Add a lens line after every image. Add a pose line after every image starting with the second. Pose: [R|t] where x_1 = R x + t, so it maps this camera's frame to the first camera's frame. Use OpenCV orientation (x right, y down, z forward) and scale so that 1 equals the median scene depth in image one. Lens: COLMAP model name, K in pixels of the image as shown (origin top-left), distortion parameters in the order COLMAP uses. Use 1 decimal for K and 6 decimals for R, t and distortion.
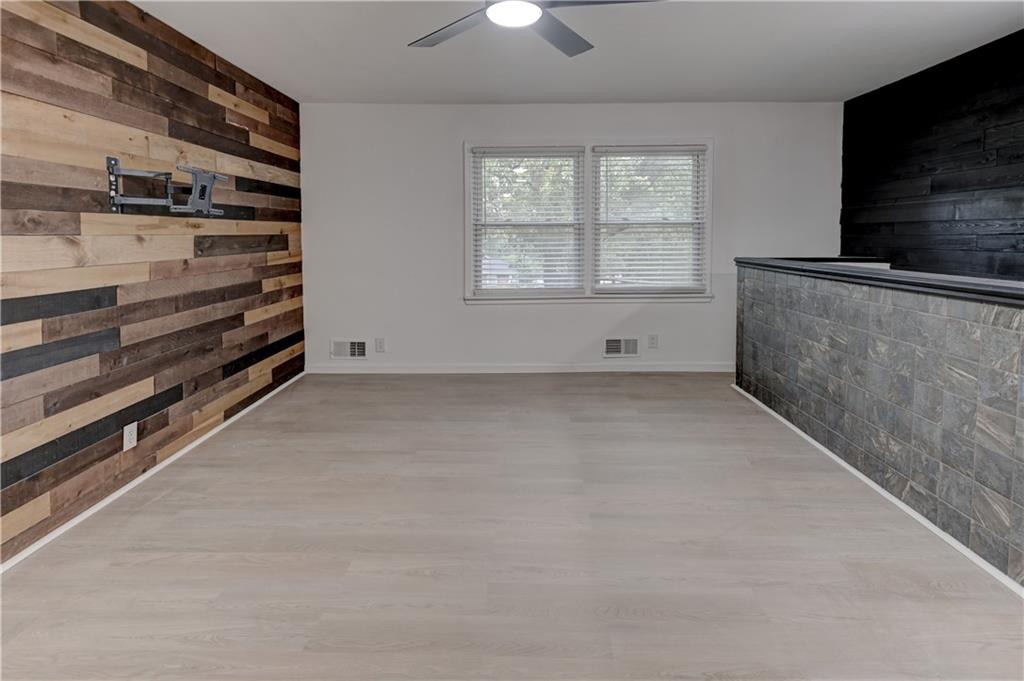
lens RADIAL K [[493.0, 0, 518.6], [0, 493.0, 253.6], [0, 0, 1]] dist [-0.003156, -0.001293]
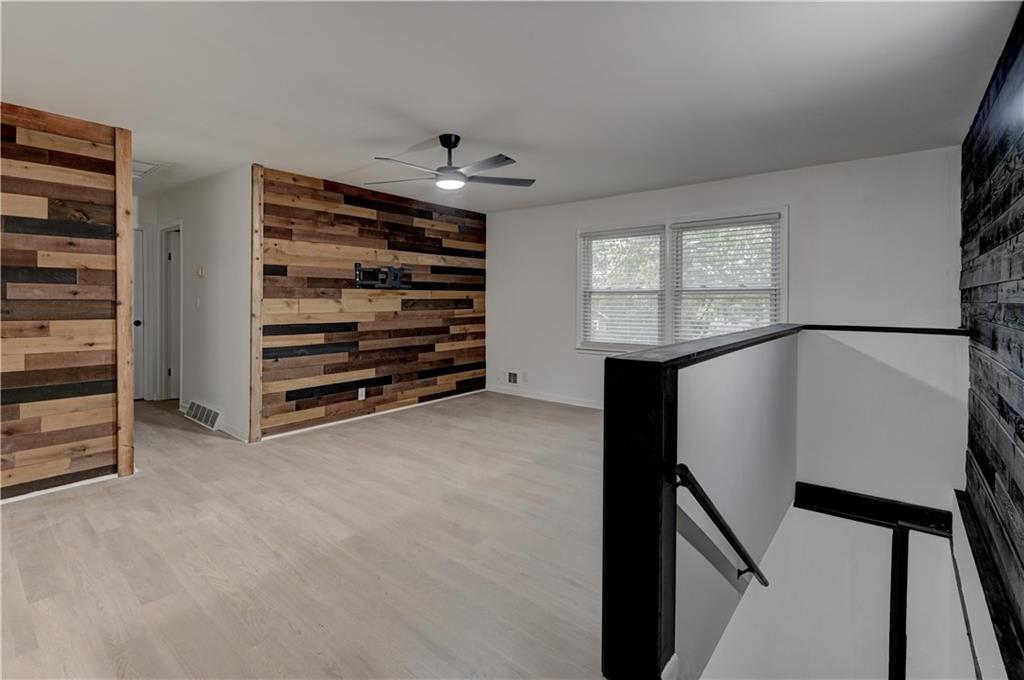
lens RADIAL K [[477.0, 0, 495.7], [0, 477.0, 303.7], [0, 0, 1]] dist [-0.001225, 0.000543]
pose [[0.765918, 0.011151, -0.642841, 0.837108], [-0.030441, 0.999357, -0.018934, 0.004948], [0.642217, 0.034071, 0.765765, -0.183883]]
